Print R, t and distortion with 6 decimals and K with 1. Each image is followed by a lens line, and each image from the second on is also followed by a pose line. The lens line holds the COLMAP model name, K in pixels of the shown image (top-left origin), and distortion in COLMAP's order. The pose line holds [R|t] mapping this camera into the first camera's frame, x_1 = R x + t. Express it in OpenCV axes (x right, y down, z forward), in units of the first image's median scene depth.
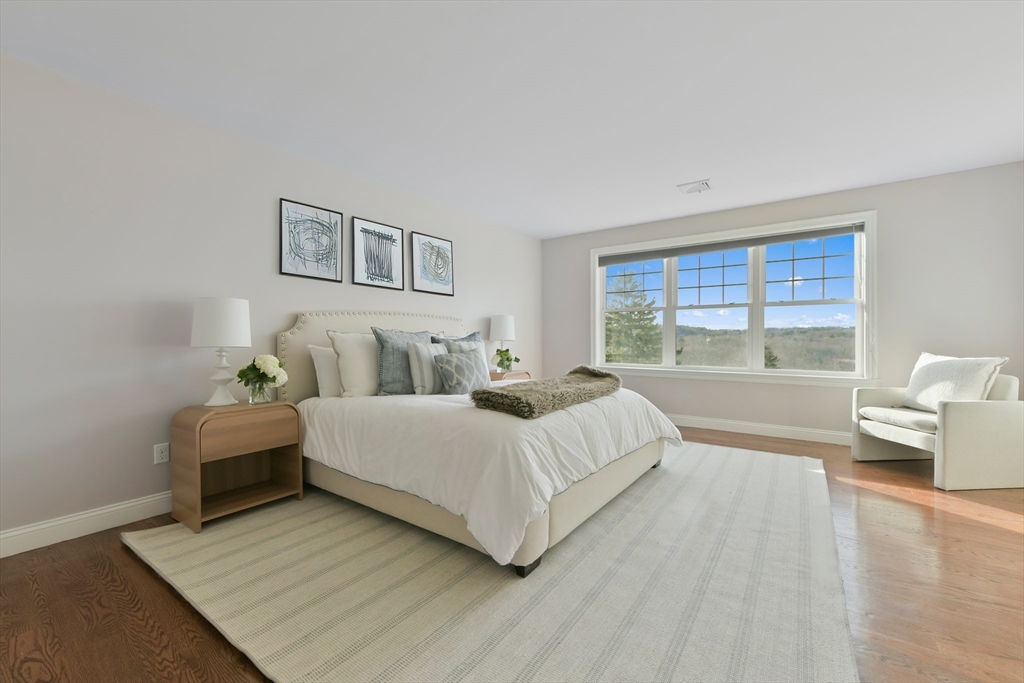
lens RADIAL K [[419.5, 0, 512.7], [0, 419.5, 339.4], [0, 0, 1]] dist [-0.000598, 0.002187]
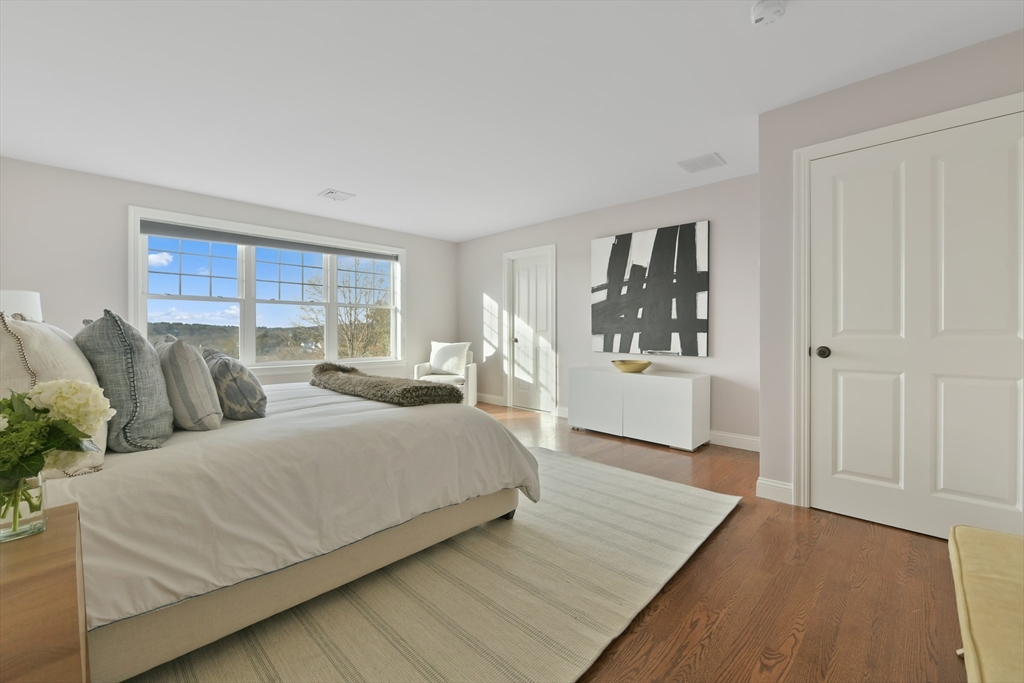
lens RADIAL K [[419.5, 0, 521.9], [0, 419.5, 338.8], [0, 0, 1]] dist [-0.000598, 0.002187]
pose [[0.127677, -0.014157, 0.991715, -0.636165], [0.008869, 0.999874, 0.013132, 0.002066], [-0.991776, 0.007119, 0.127787, 0.414774]]
